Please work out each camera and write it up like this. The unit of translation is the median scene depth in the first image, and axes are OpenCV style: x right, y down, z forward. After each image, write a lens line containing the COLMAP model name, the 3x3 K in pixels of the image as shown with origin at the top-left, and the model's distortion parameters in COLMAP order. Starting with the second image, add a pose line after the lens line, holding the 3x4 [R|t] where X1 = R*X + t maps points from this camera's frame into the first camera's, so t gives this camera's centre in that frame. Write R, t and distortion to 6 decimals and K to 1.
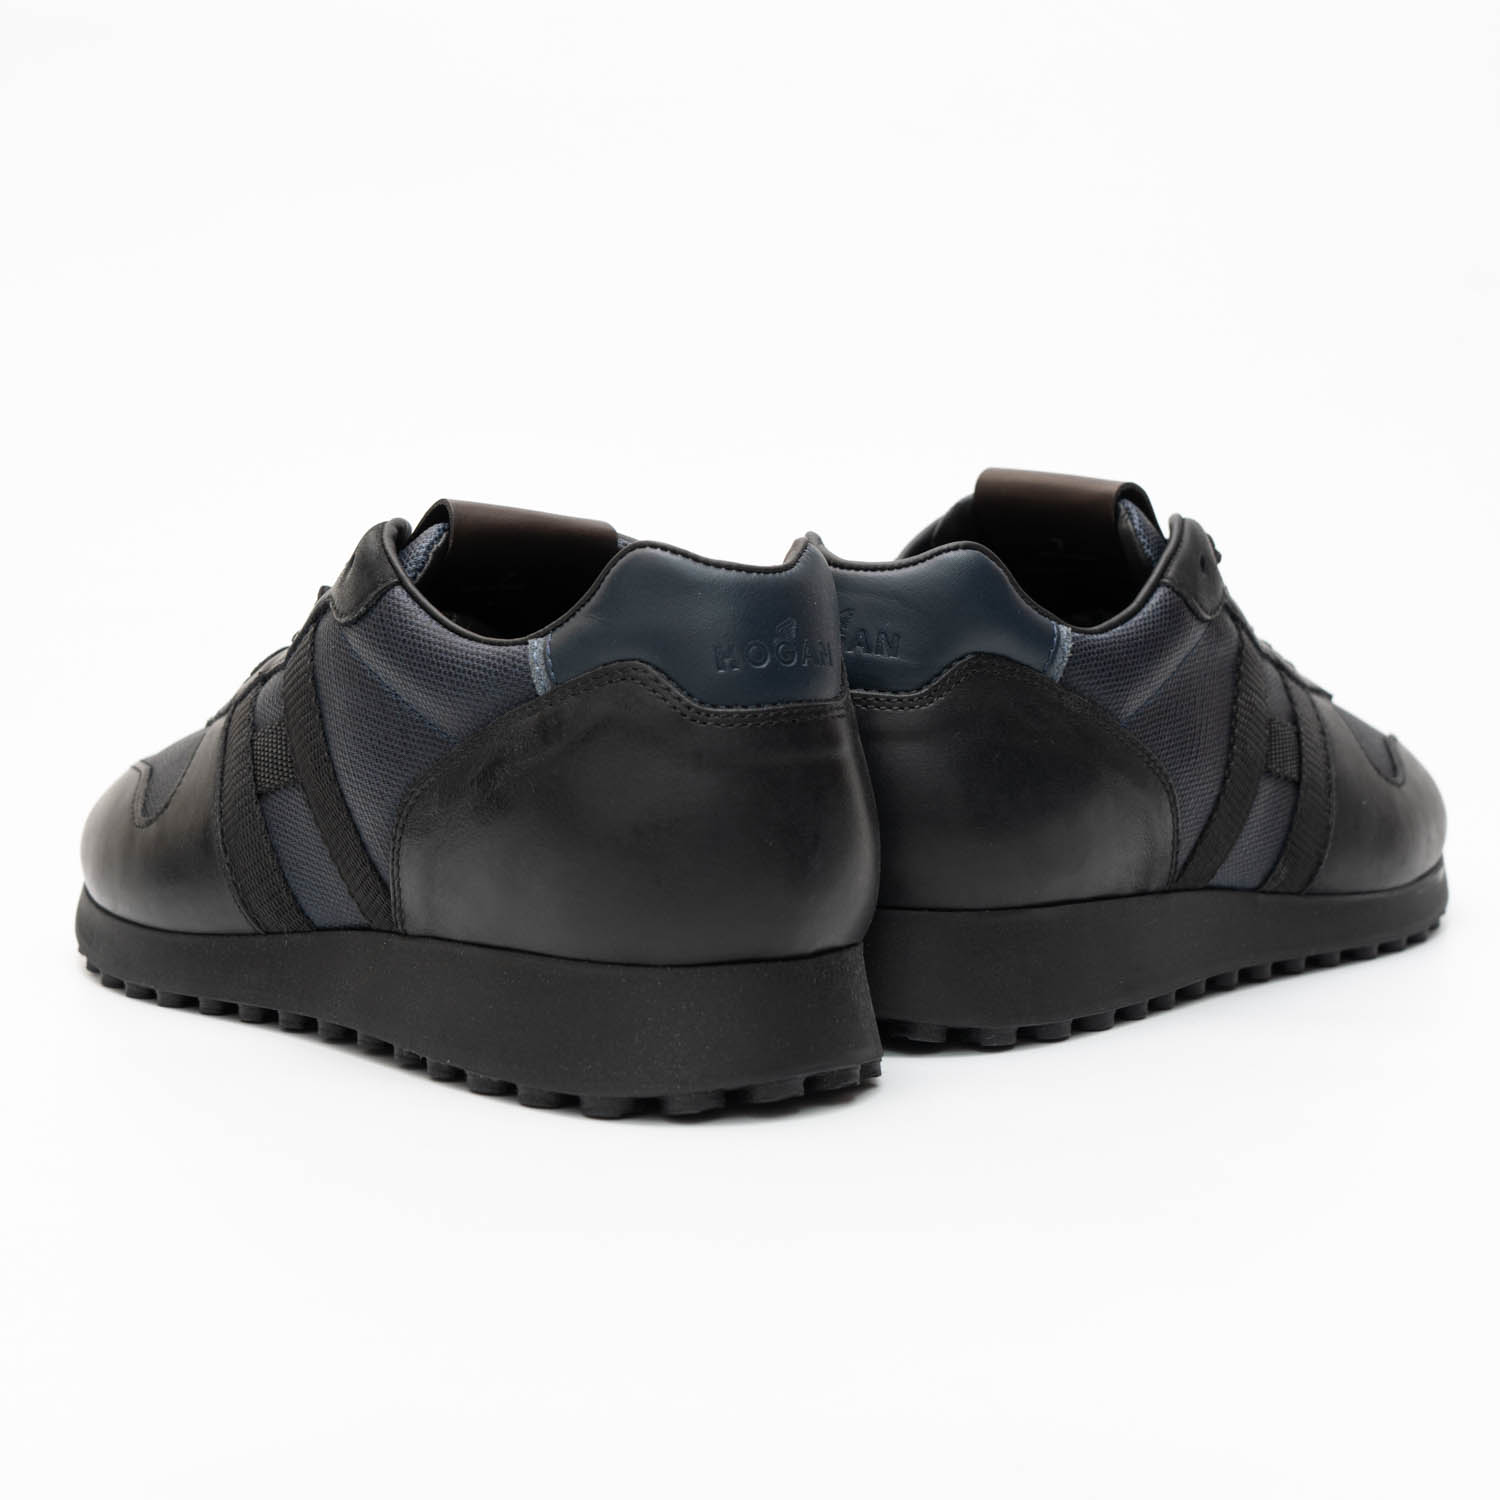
lens RADIAL K [[2038.5, 0, 749.7], [0, 2038.5, 677.6], [0, 0, 1]] dist [0.006598, 0.028246]
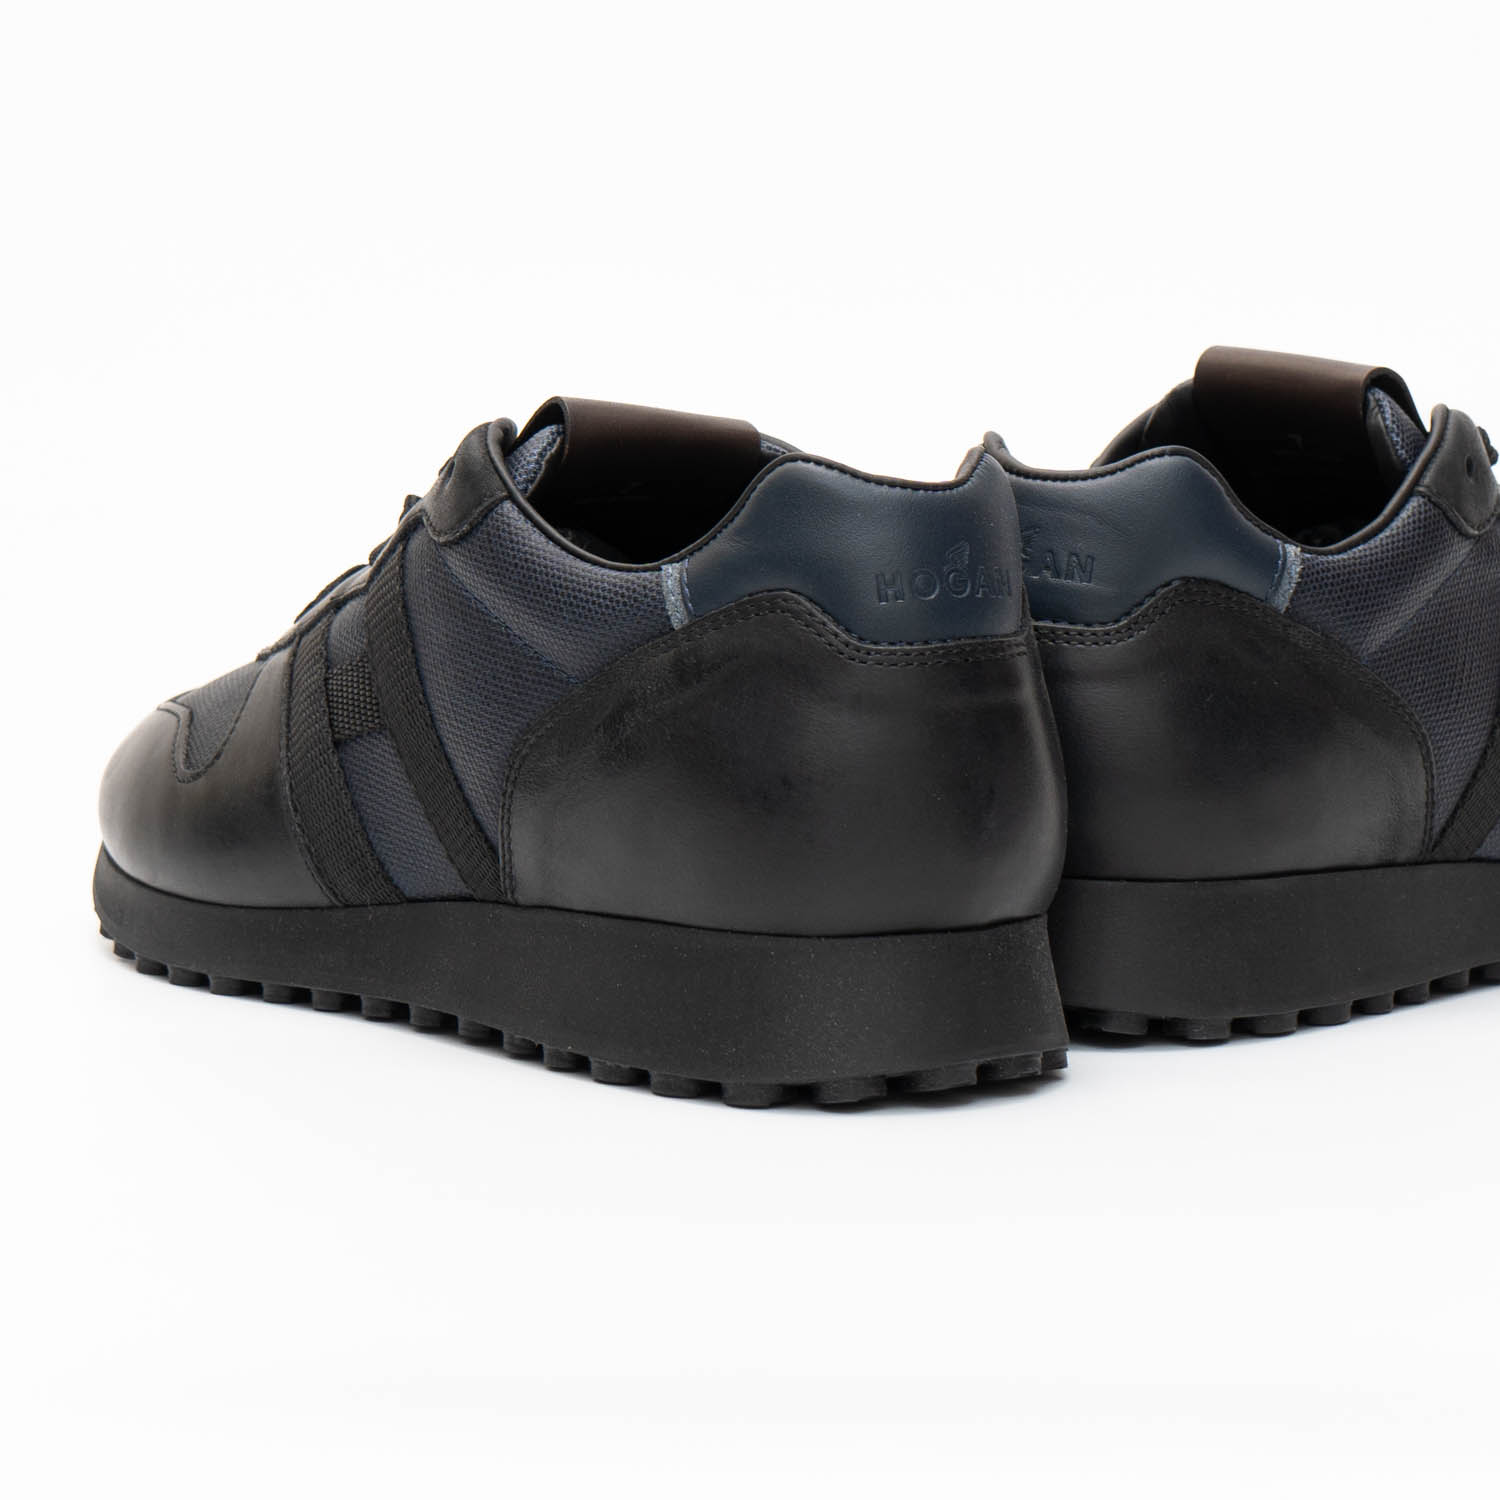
lens RADIAL K [[2038.5, 0, 749.7], [0, 2038.5, 677.6], [0, 0, 1]] dist [0.006598, 0.028246]
pose [[0.996842, 0.001718, -0.079389, -0.001972], [0.000445, 0.999630, 0.027212, 0.006288], [0.079406, -0.027161, 0.996472, 0.145960]]
